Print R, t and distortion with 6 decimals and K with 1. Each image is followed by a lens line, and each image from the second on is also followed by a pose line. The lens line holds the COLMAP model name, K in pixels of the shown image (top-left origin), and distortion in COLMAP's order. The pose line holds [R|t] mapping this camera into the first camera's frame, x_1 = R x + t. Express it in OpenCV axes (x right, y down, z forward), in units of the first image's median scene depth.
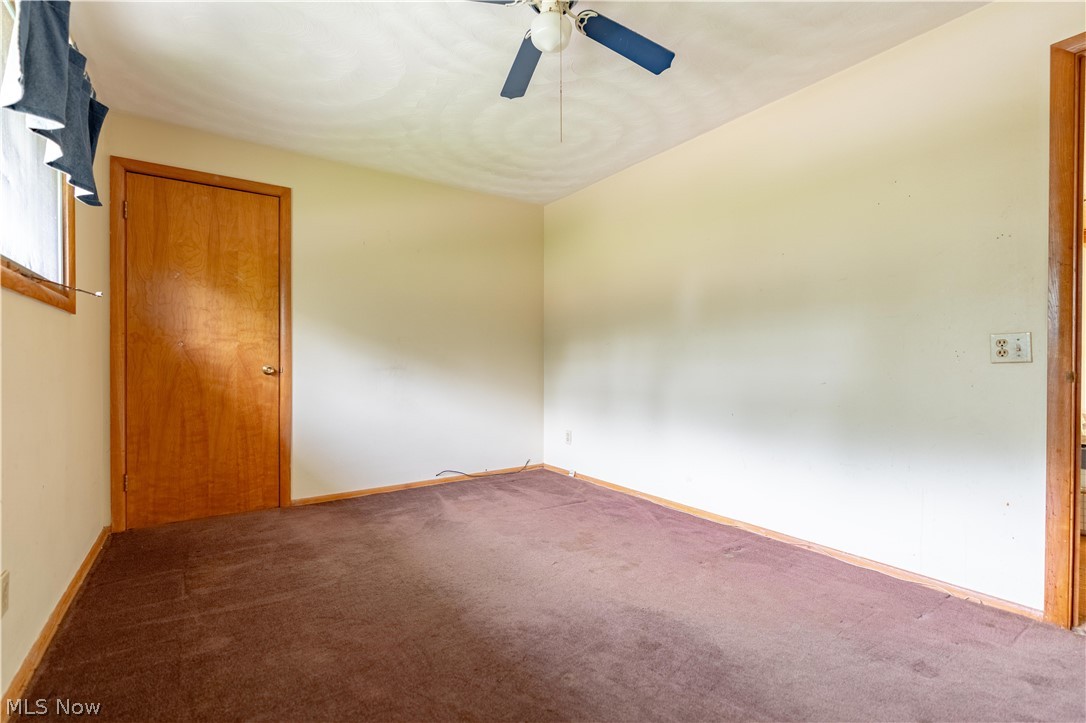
lens RADIAL K [[488.4, 0, 539.5], [0, 488.4, 367.6], [0, 0, 1]] dist [-0.005292, 0.000190]
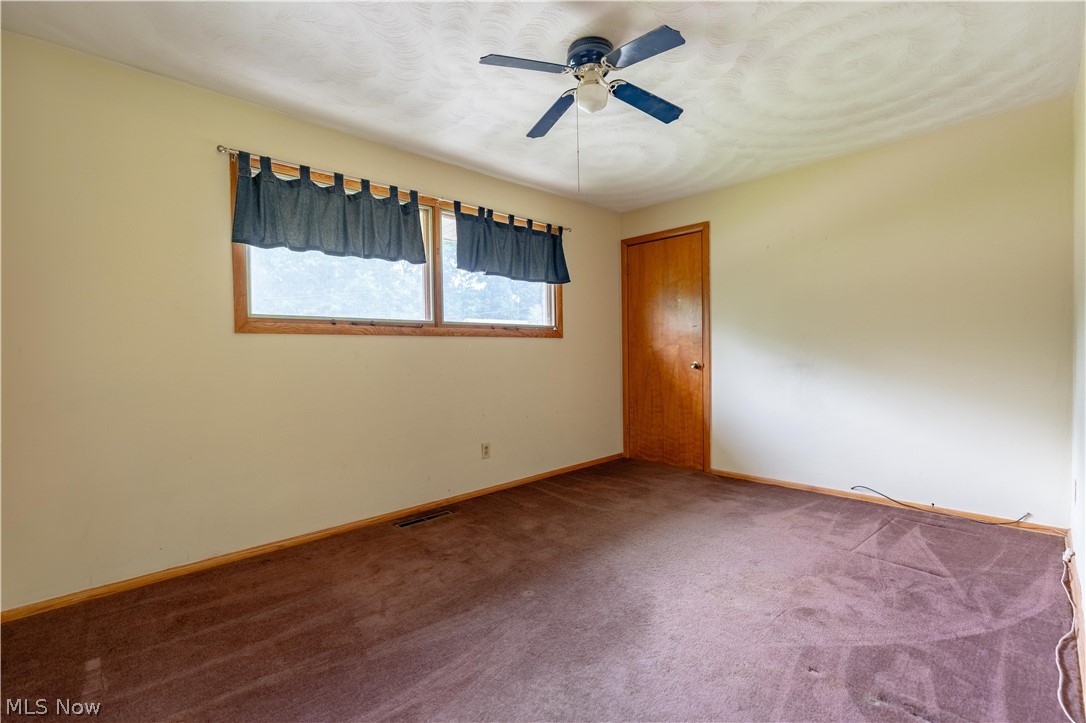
lens RADIAL K [[488.4, 0, 546.6], [0, 488.4, 365.1], [0, 0, 1]] dist [-0.005292, 0.000190]
pose [[0.149105, 0.022922, -0.988556, 0.707666], [0.004262, 0.999707, 0.023824, -0.029707], [0.988812, -0.007766, 0.148964, 0.411133]]
